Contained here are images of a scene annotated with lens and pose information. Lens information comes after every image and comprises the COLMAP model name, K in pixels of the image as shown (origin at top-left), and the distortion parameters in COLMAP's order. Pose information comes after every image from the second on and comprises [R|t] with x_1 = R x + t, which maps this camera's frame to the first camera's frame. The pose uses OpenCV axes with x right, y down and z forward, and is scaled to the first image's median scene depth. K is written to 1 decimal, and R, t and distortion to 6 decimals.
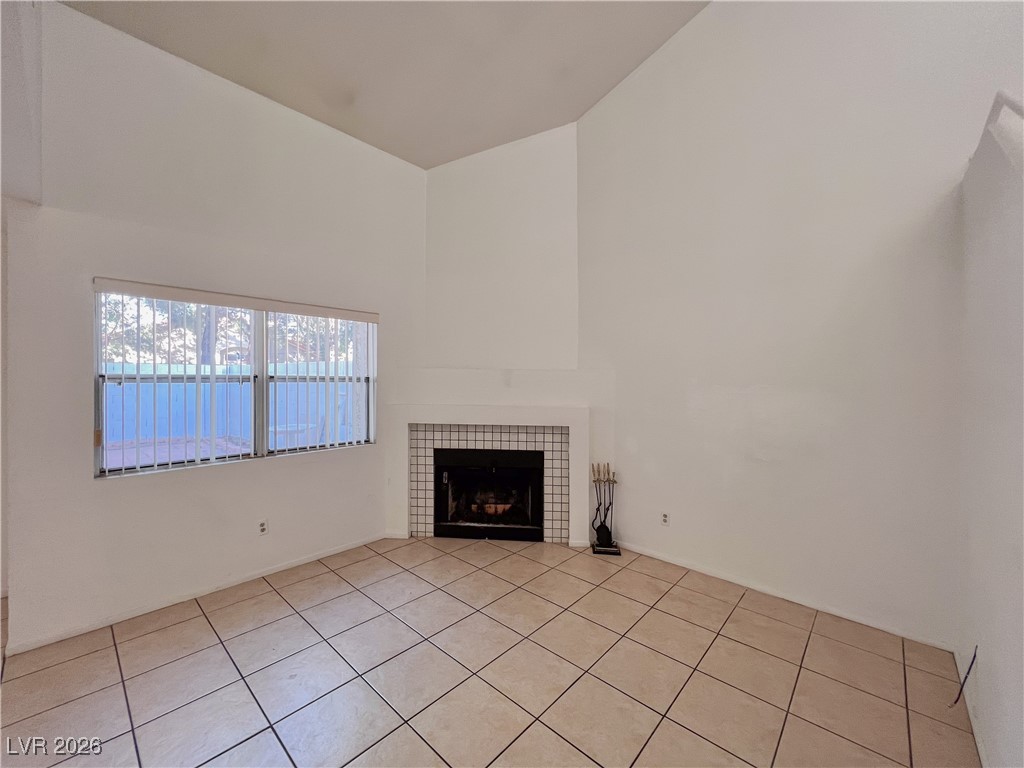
lens RADIAL K [[427.3, 0, 512.0], [0, 427.3, 378.9], [0, 0, 1]] dist [-0.003813, 0.002242]
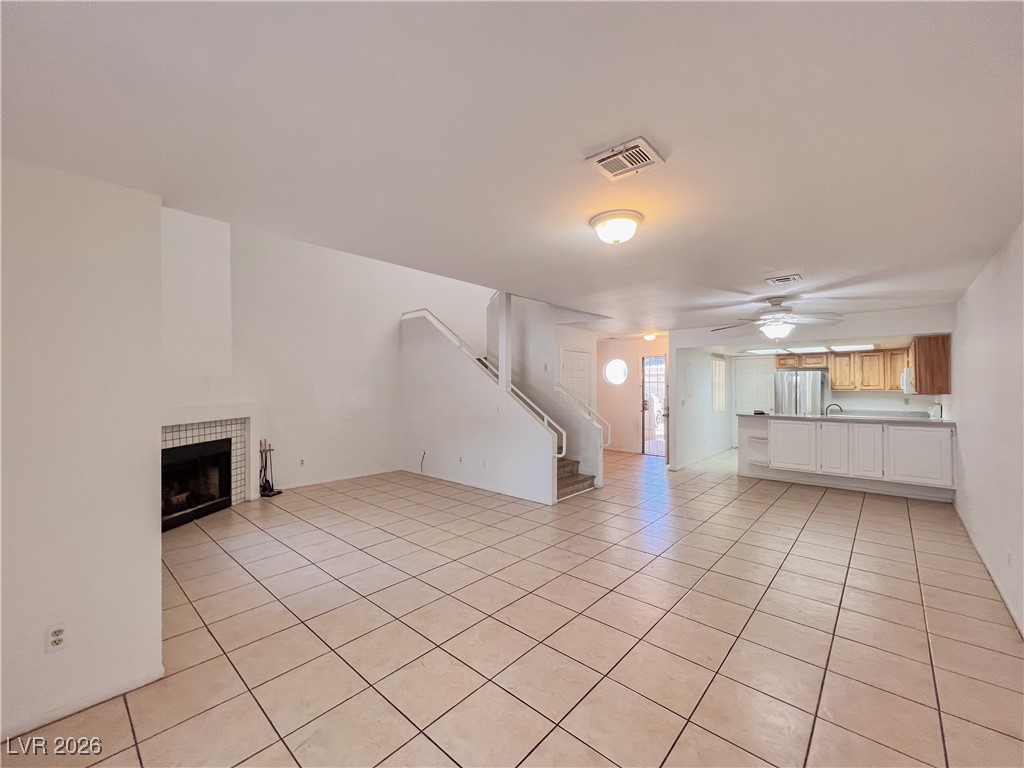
lens RADIAL K [[427.3, 0, 510.3], [0, 427.3, 382.3], [0, 0, 1]] dist [-0.003813, 0.002242]
pose [[-0.010790, -0.003184, 0.999937, -1.258674], [0.011584, 0.999927, 0.003309, 0.001653], [-0.999875, 0.011619, -0.010752, 0.141689]]
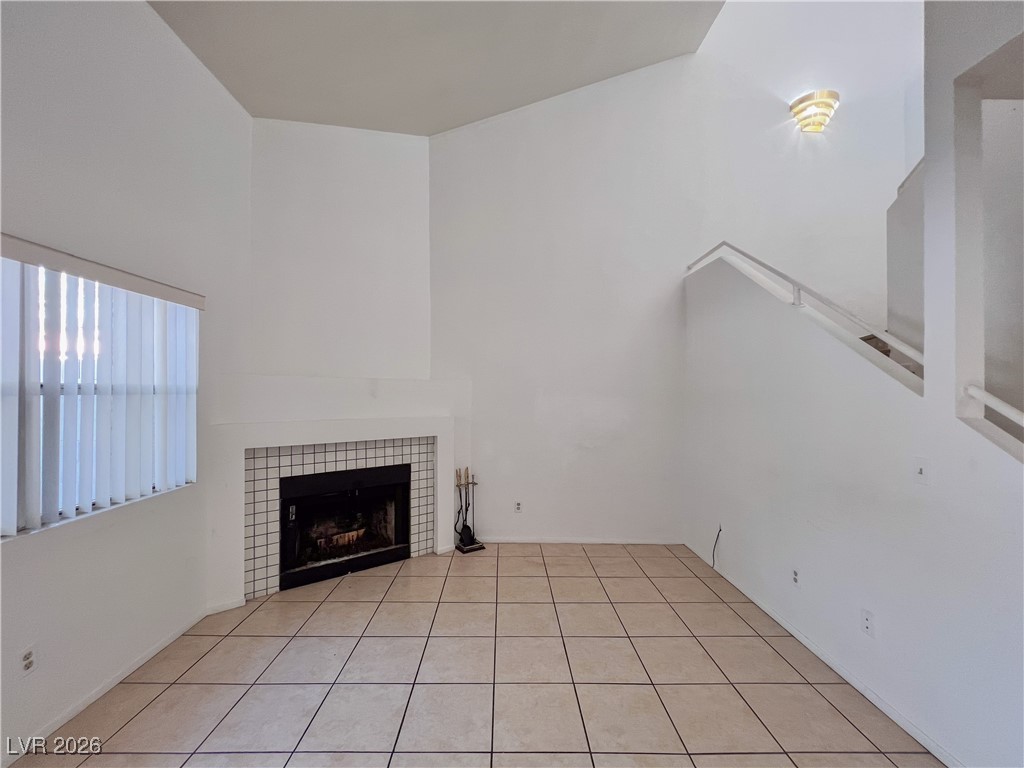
lens RADIAL K [[427.3, 0, 508.7], [0, 427.3, 386.2], [0, 0, 1]] dist [-0.003813, 0.002242]
pose [[0.716479, 0.004847, 0.697592, -0.439946], [0.006564, 0.999885, -0.013689, 0.008199], [-0.697578, 0.014387, 0.716364, 0.148100]]
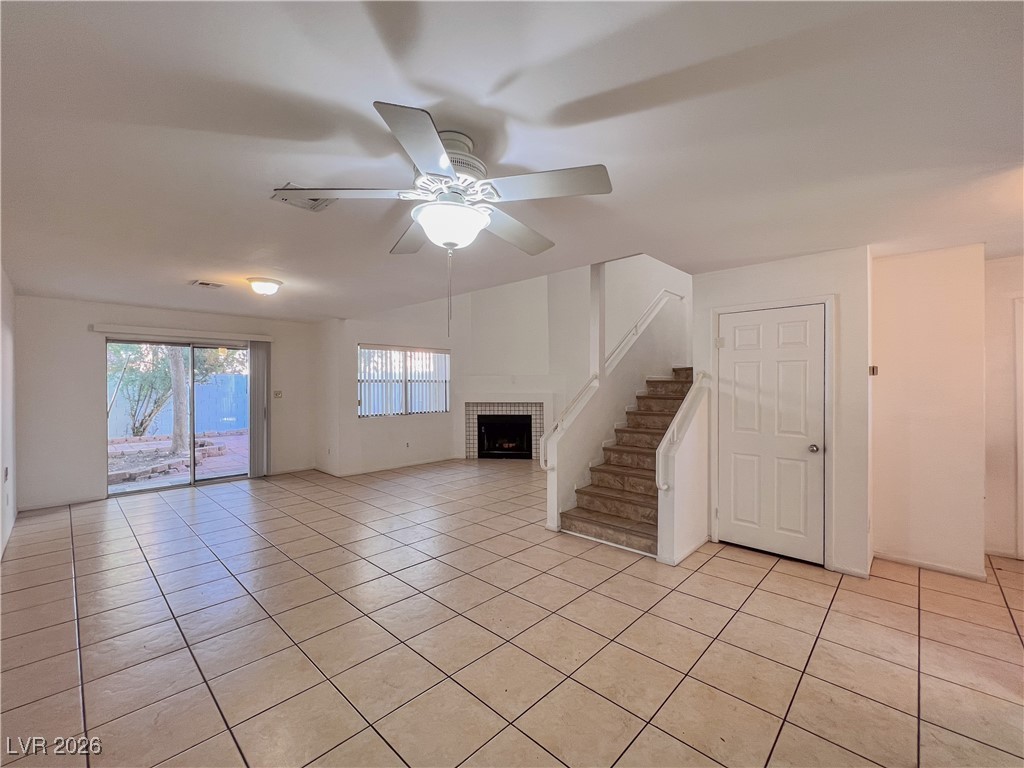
lens RADIAL K [[427.3, 0, 510.3], [0, 427.3, 385.9], [0, 0, 1]] dist [-0.003813, 0.002242]
pose [[0.999890, -0.011501, -0.009317, -0.006824], [0.011432, 0.999907, -0.007491, 0.043282], [0.009402, 0.007384, 0.999929, -1.056444]]
